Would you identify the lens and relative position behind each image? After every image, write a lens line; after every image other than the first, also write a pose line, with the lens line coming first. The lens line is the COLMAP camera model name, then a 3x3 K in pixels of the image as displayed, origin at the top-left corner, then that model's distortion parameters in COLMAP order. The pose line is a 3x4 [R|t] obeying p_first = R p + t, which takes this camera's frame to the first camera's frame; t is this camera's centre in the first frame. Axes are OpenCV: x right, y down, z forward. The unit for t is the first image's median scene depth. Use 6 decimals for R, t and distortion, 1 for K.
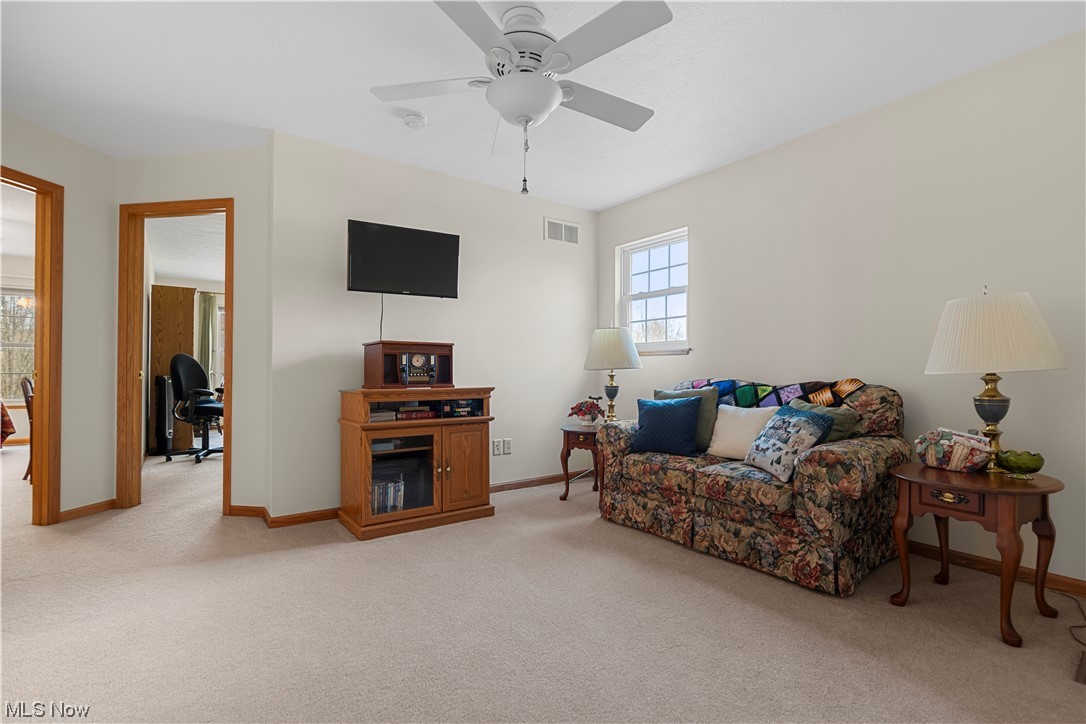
lens RADIAL K [[496.8, 0, 544.2], [0, 496.8, 366.6], [0, 0, 1]] dist [-0.013652, 0.001098]
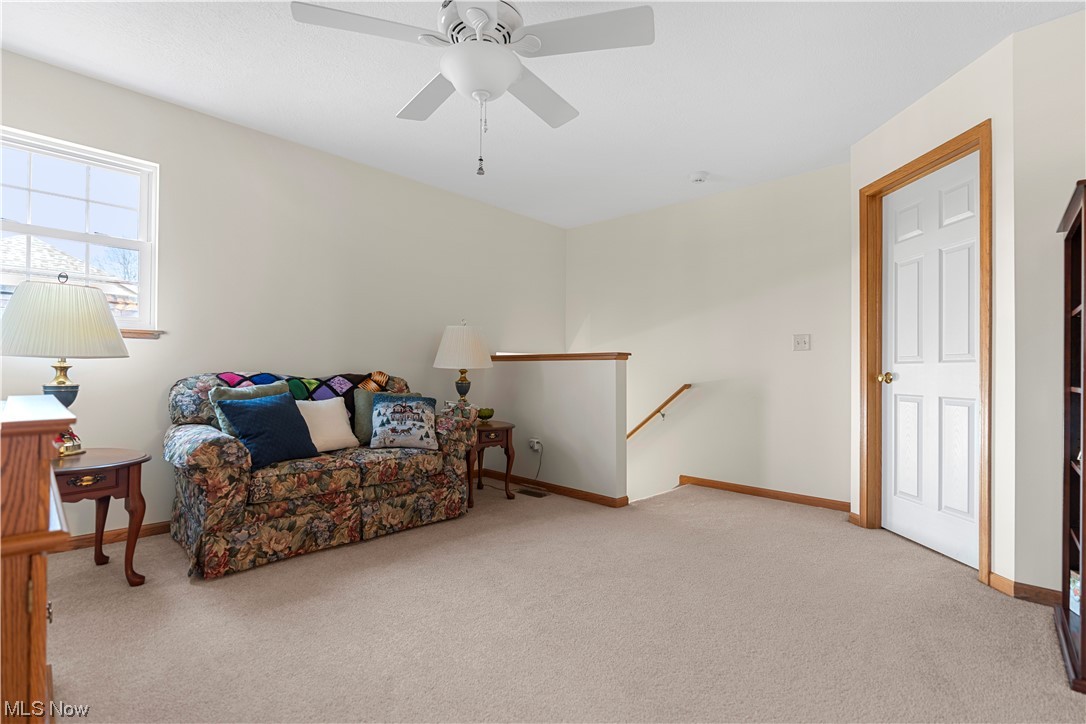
lens RADIAL K [[496.8, 0, 547.2], [0, 496.8, 366.8], [0, 0, 1]] dist [-0.013652, 0.001098]
pose [[-0.170754, 0.003842, 0.985306, -0.786879], [-0.024368, 0.999670, -0.008121, 0.012465], [-0.985012, -0.025397, -0.170605, 0.837130]]
